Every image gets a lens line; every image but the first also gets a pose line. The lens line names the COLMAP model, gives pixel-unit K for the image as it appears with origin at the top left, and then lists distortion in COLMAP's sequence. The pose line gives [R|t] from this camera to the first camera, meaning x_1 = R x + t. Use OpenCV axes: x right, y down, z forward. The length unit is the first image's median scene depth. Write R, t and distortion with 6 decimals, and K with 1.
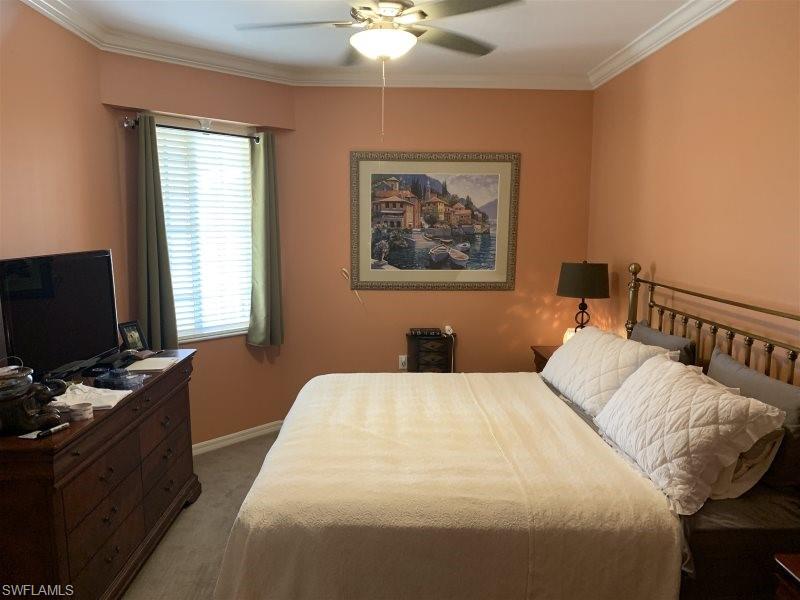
lens RADIAL K [[610.0, 0, 399.1], [0, 610.0, 302.5], [0, 0, 1]] dist [0.060617, -0.071997]
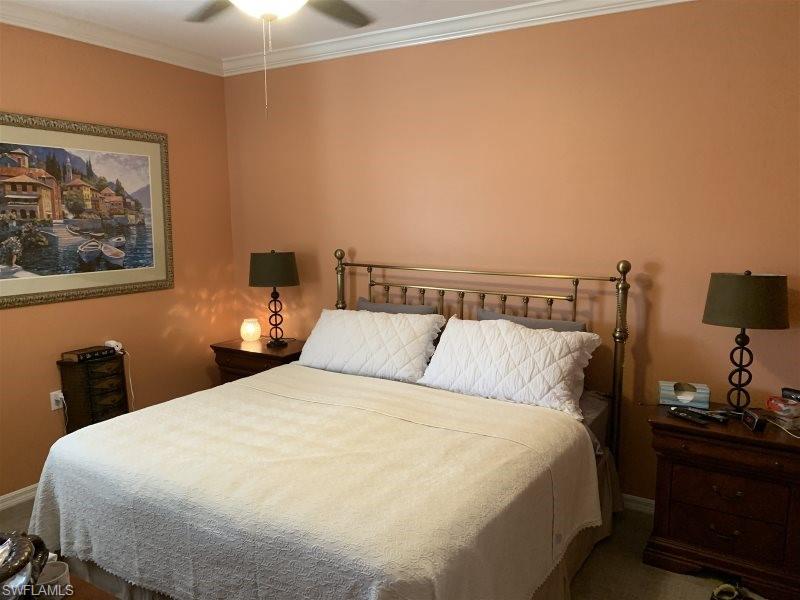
lens RADIAL K [[610.0, 0, 399.1], [0, 610.0, 302.5], [0, 0, 1]] dist [0.060617, -0.071997]
pose [[0.549140, -0.123952, 0.826488, -0.384150], [0.108883, 0.991122, 0.076298, -0.032318], [-0.828607, 0.048092, 0.557761, 0.231225]]
